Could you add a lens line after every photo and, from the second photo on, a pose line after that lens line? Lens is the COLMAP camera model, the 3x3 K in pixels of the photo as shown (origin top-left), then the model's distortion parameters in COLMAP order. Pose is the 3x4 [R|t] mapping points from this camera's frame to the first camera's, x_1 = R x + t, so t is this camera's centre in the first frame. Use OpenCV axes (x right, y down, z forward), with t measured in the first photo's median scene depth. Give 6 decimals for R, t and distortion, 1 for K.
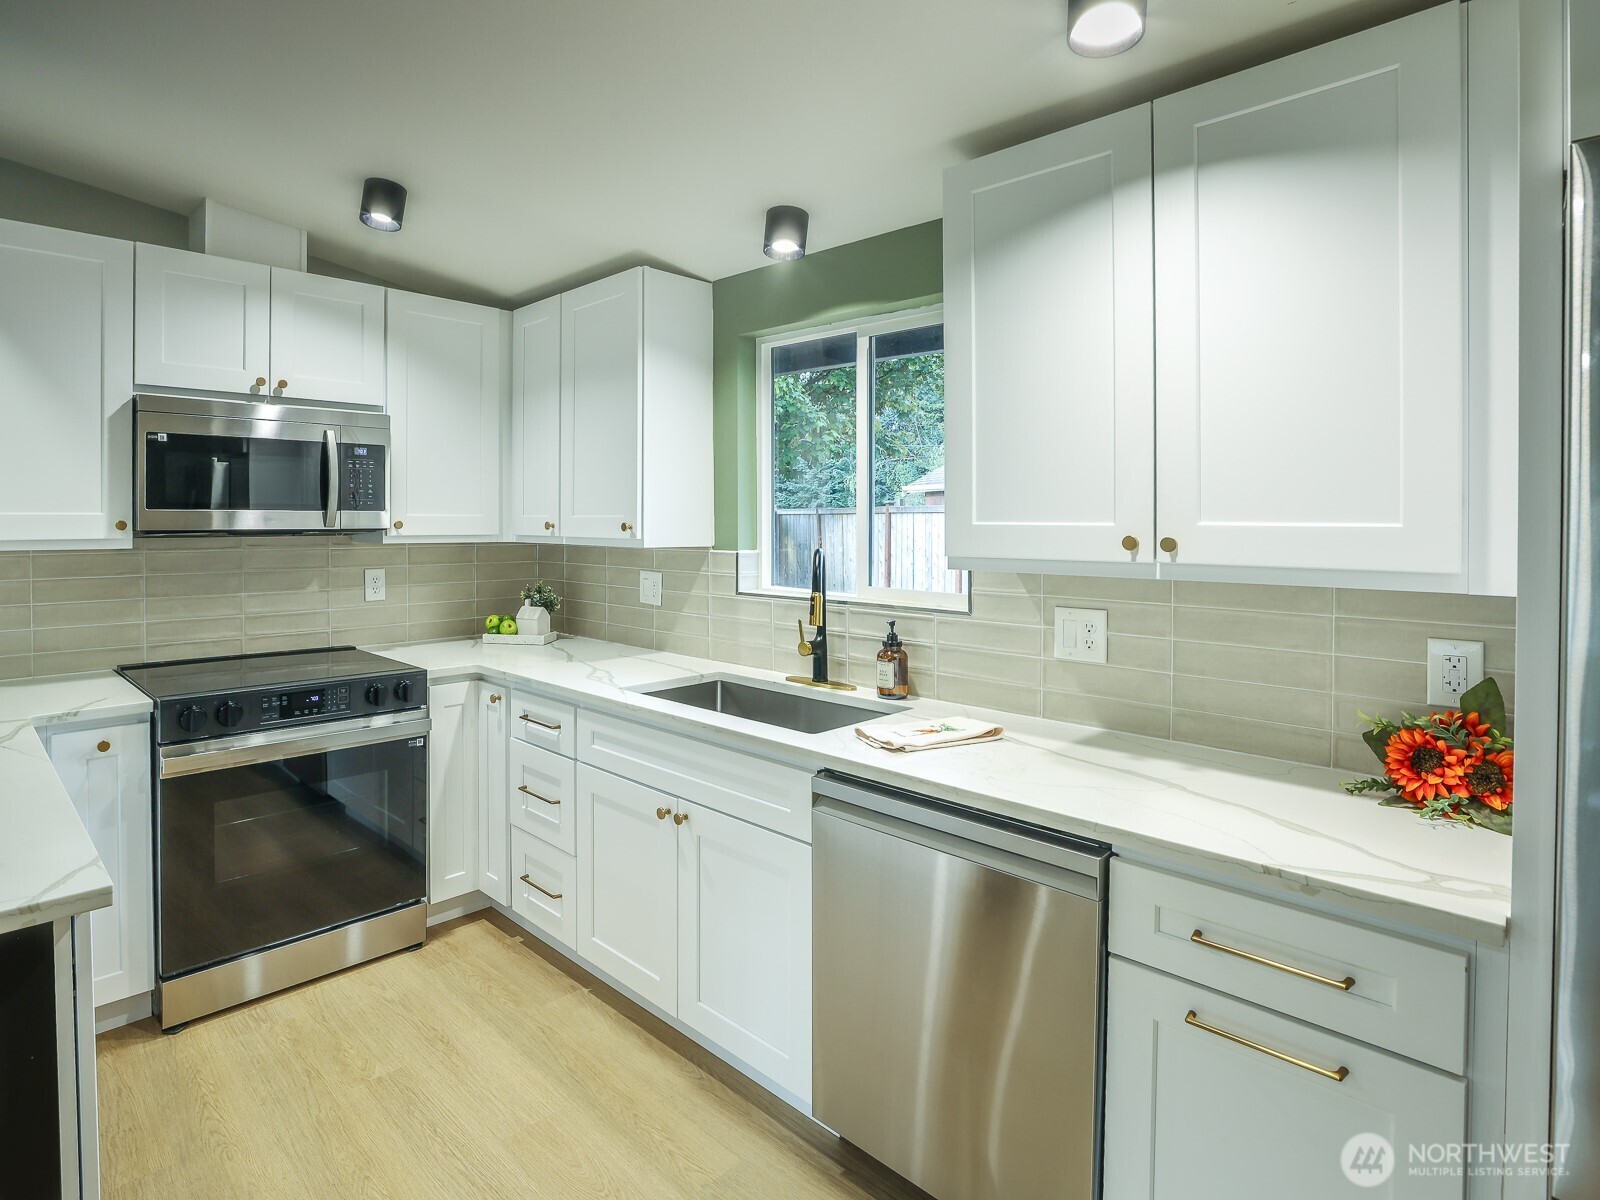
lens RADIAL K [[975.4, 0, 711.7], [0, 975.4, 537.5], [0, 0, 1]] dist [-0.031967, 0.000959]
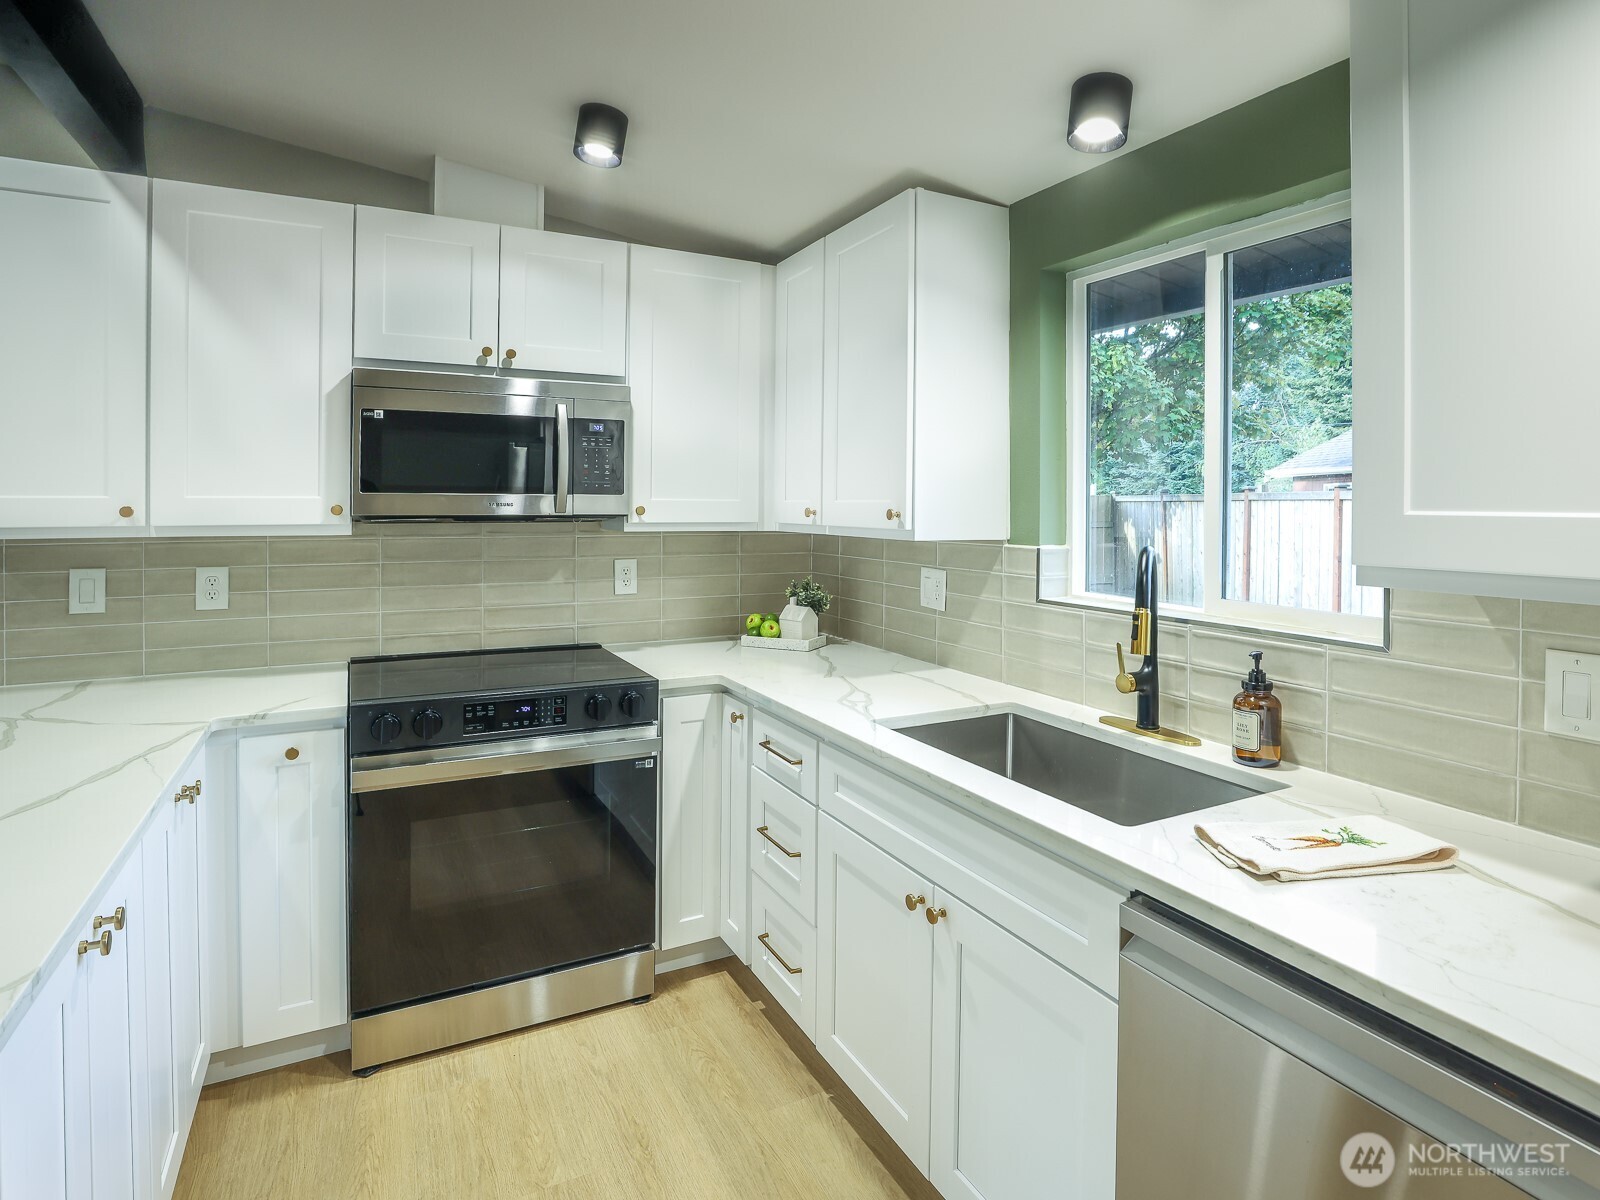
lens RADIAL K [[975.0, 0, 745.9], [0, 975.0, 523.2], [0, 0, 1]] dist [-0.031130, 0.000077]
pose [[0.955646, 0.008461, -0.294397, 0.033109], [-0.008794, 0.999961, 0.000193, -0.003003], [0.294387, 0.002405, 0.955683, 0.200387]]
